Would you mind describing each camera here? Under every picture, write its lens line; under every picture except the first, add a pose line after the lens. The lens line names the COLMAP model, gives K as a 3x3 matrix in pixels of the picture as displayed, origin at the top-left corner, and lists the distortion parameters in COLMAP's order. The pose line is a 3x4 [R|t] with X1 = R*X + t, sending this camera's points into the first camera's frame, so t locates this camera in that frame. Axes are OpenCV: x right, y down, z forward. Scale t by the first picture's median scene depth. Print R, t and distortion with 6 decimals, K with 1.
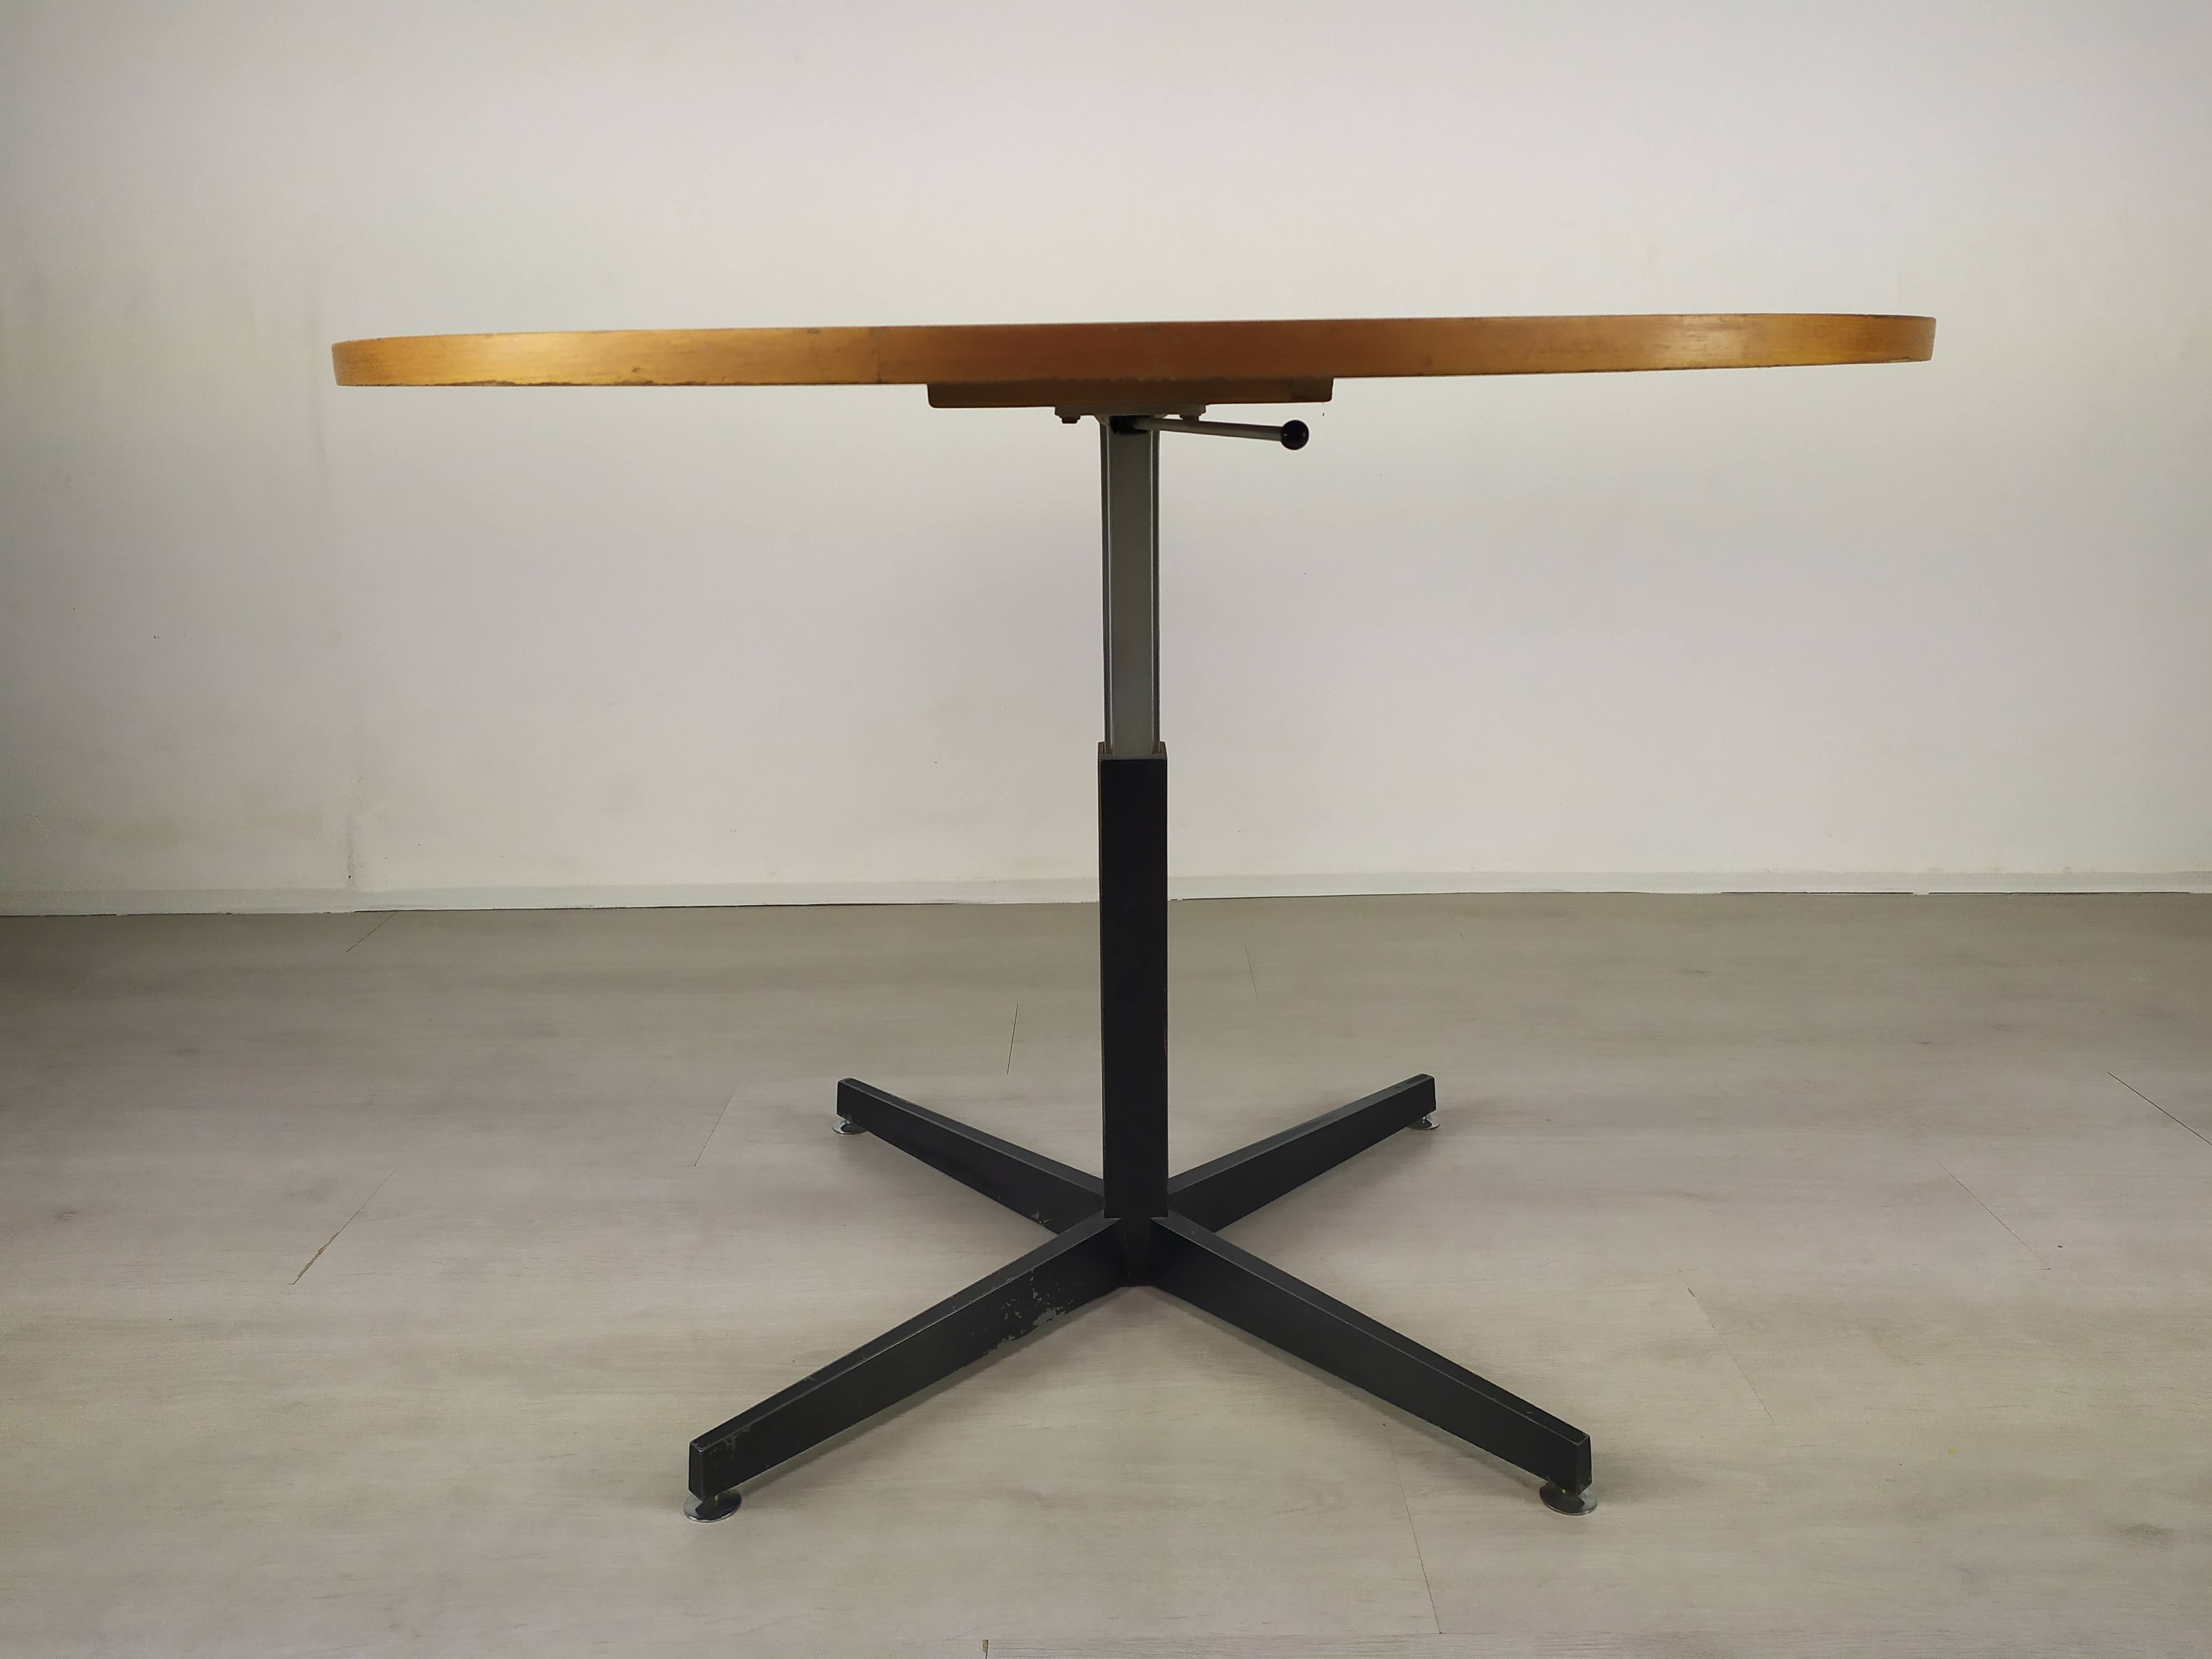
lens RADIAL K [[1676.9, 0, 1102.6], [0, 1676.9, 839.3], [0, 0, 1]] dist [0.061329, -0.075329]
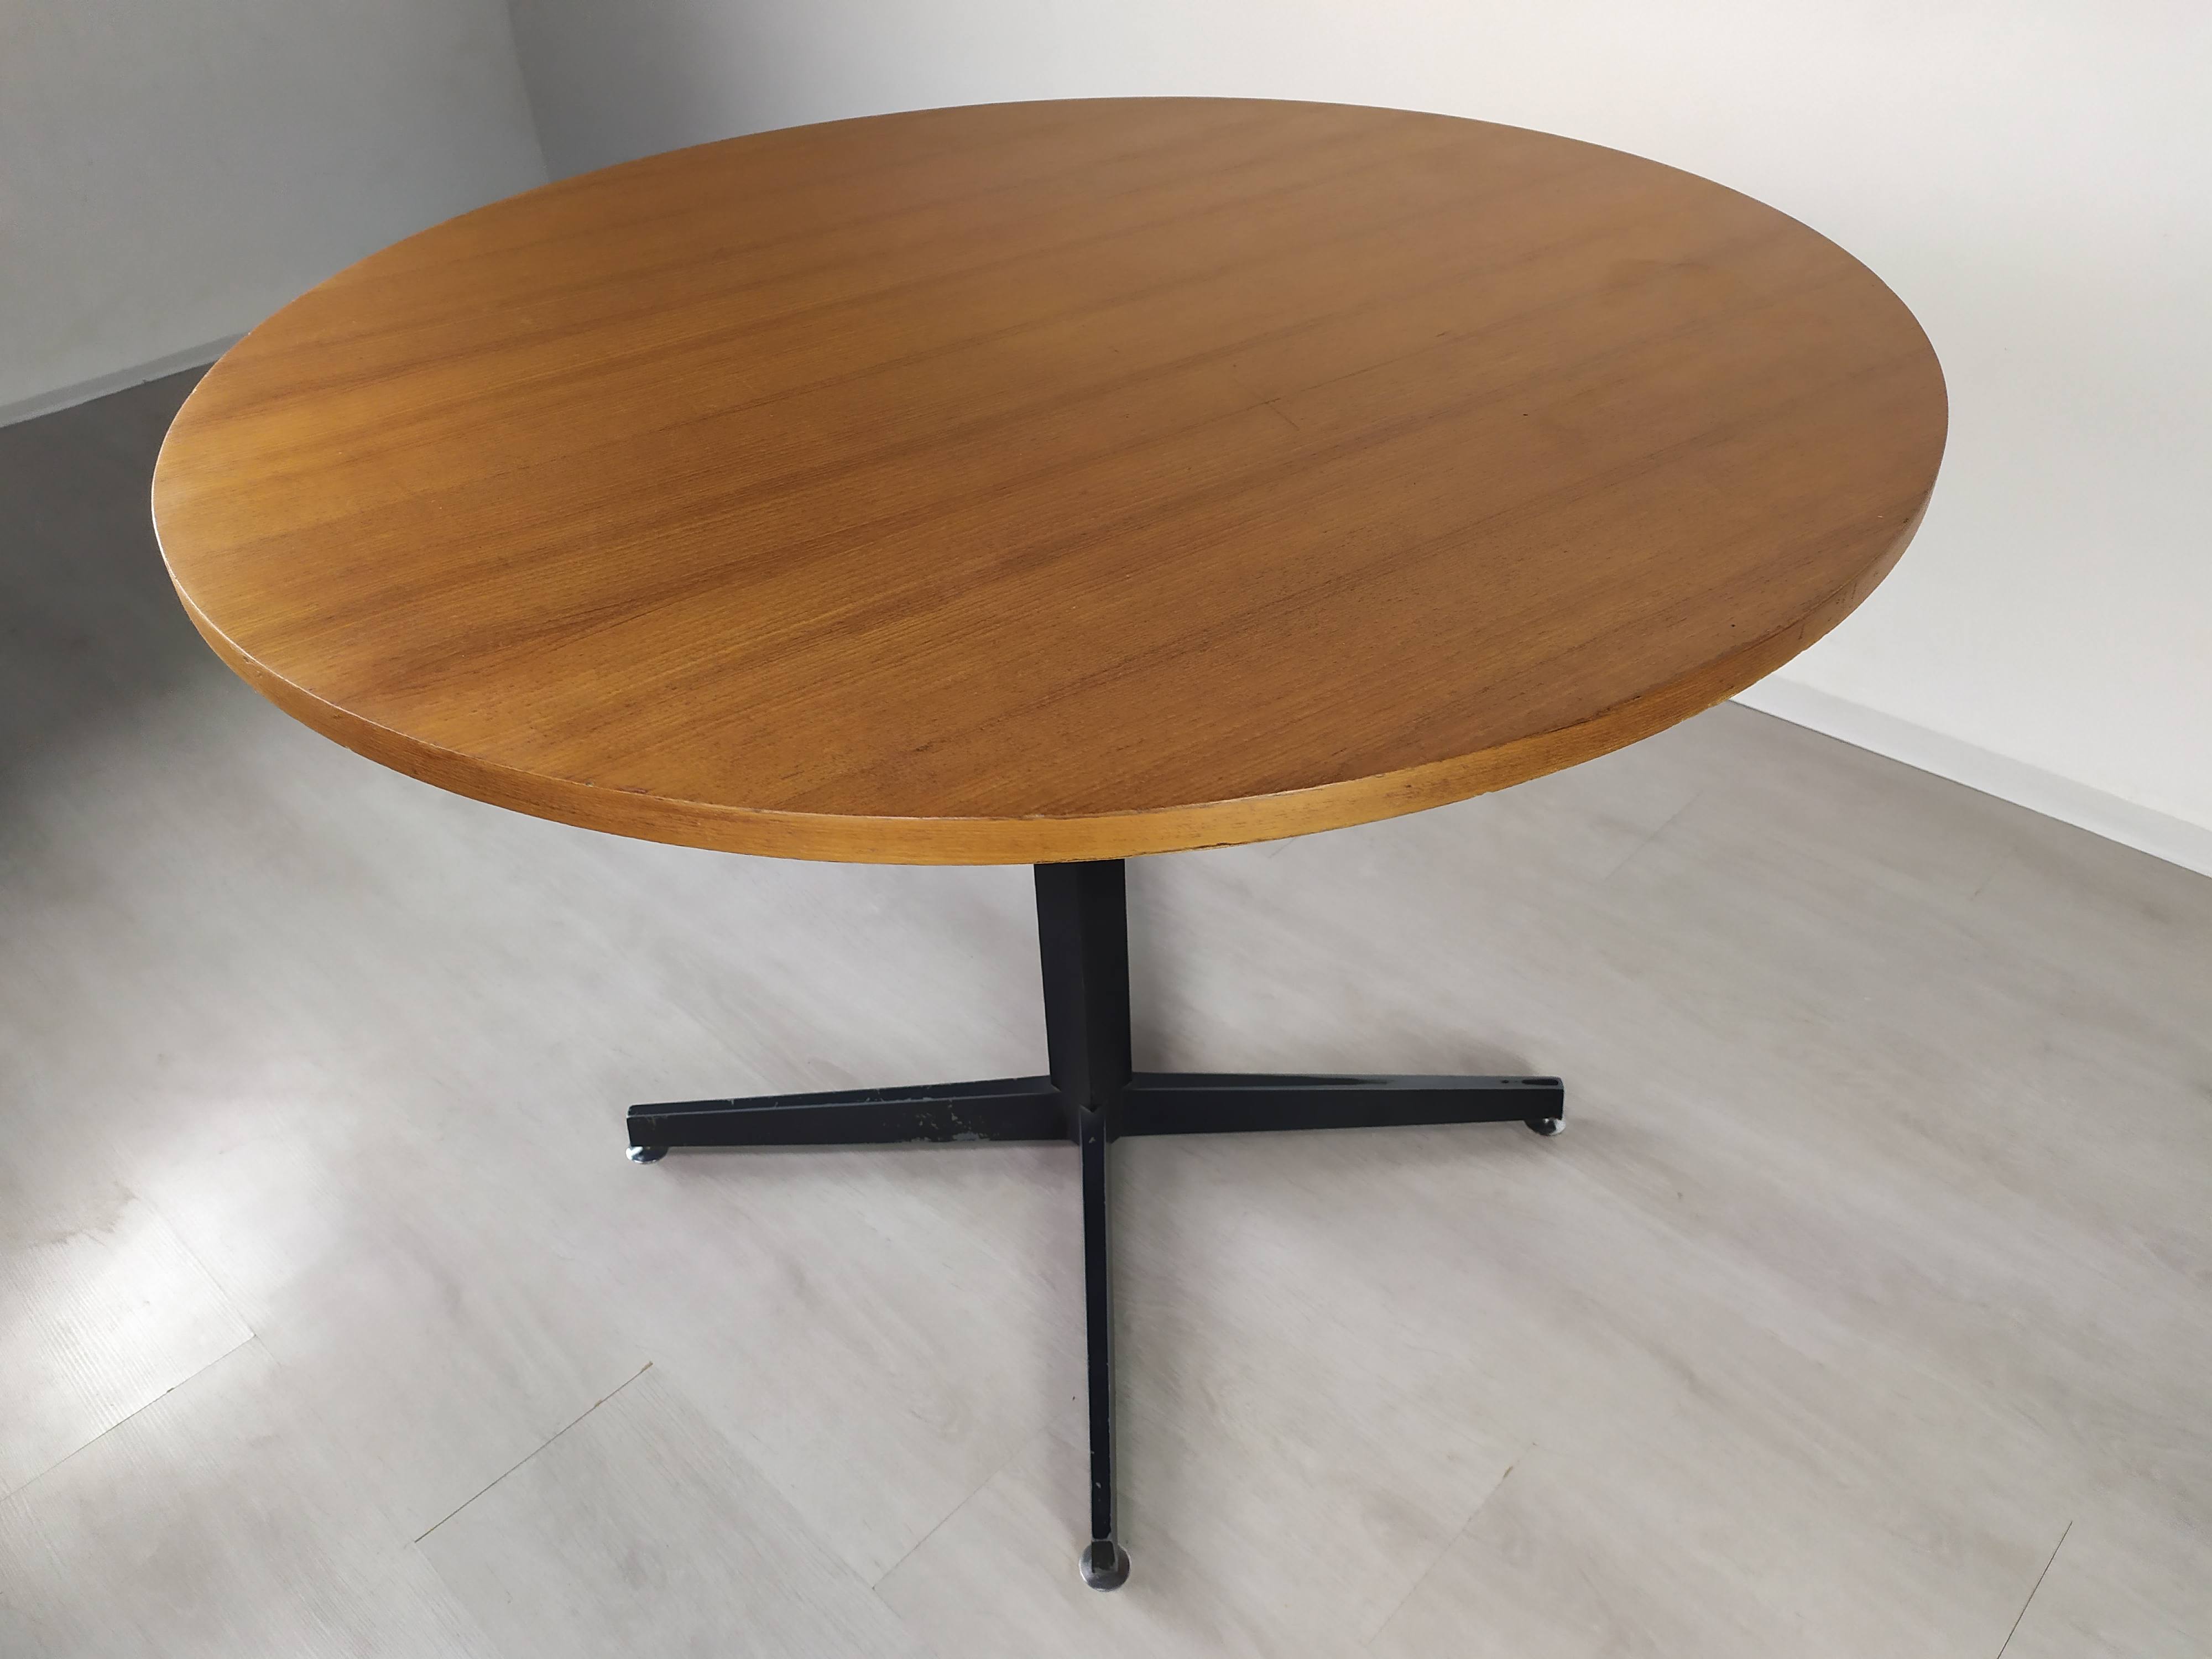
lens RADIAL K [[1692.4, 0, 1097.0], [0, 1692.4, 824.0], [0, 0, 1]] dist [0.045226, 0.002011]
pose [[0.717073, 0.408417, -0.564802, 0.590990], [-0.160030, 0.885161, 0.436899, -0.416856], [0.678378, -0.222903, 0.700084, 0.310734]]
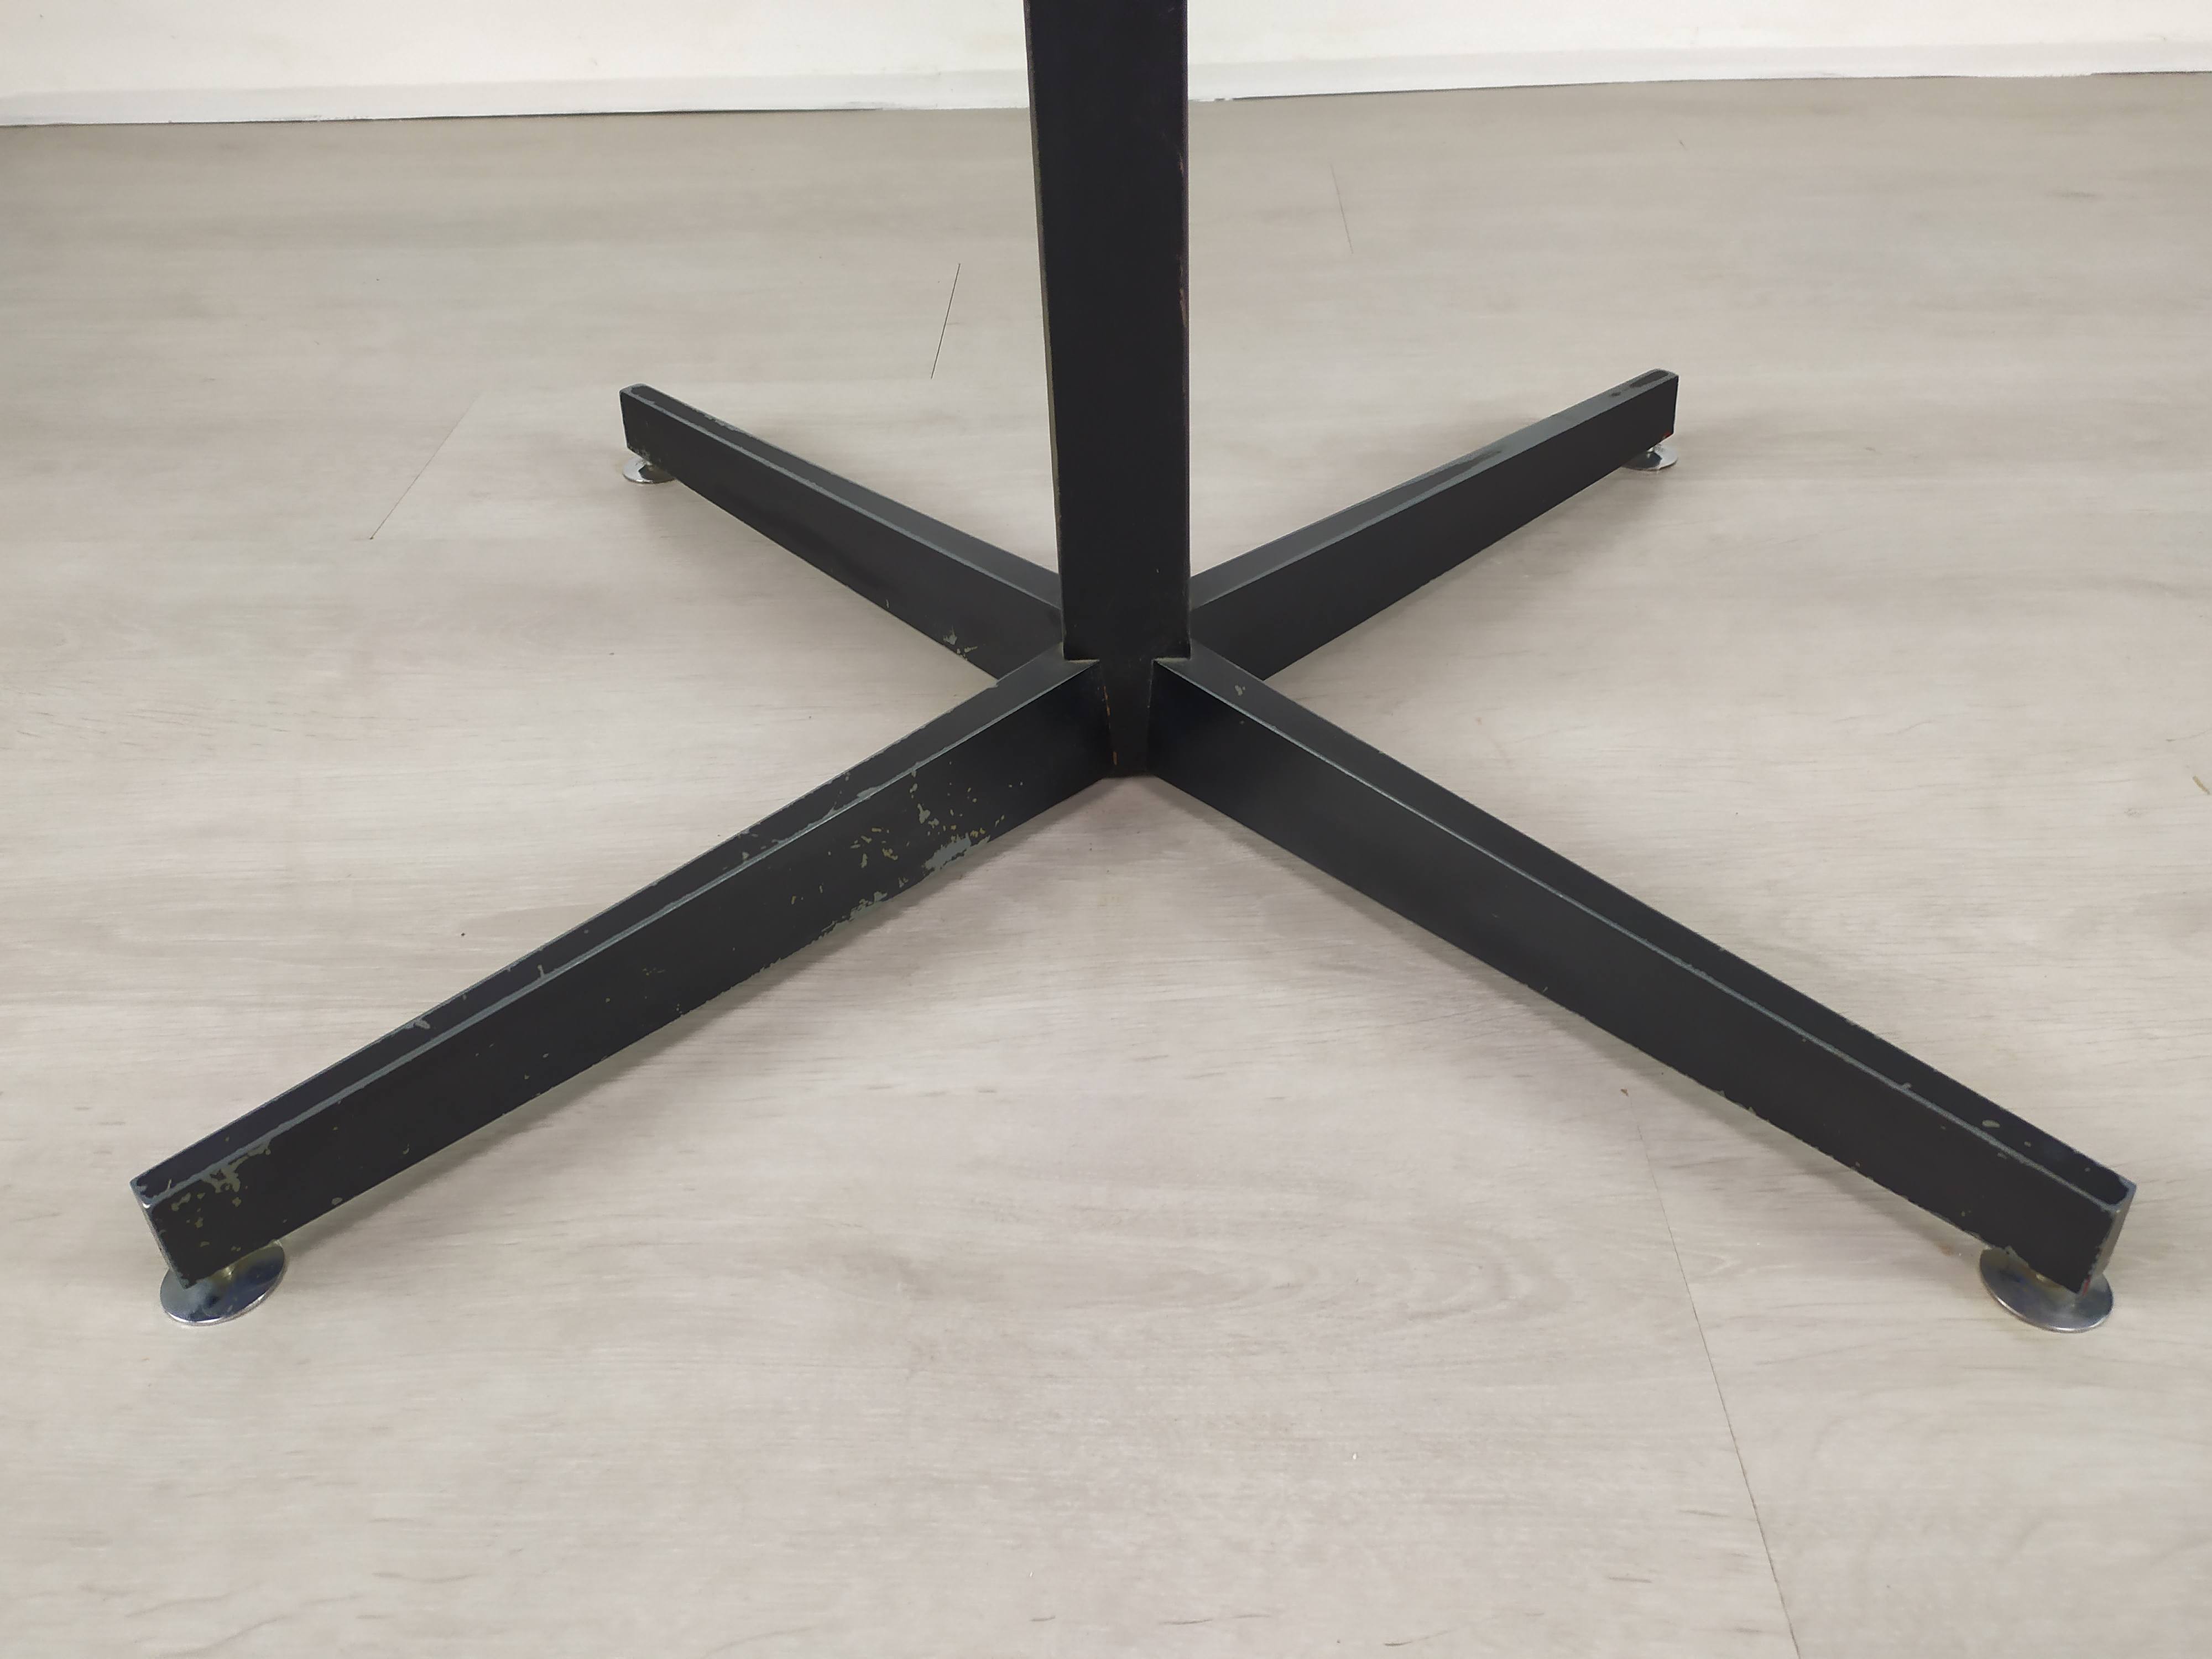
lens RADIAL K [[1676.9, 0, 1102.6], [0, 1676.9, 839.3], [0, 0, 1]] dist [0.061329, -0.075329]
pose [[0.999691, 0.000483, -0.024858, 0.025823], [0.009144, 0.922595, 0.385662, 0.083246], [0.023120, -0.385770, 0.922305, 0.532662]]
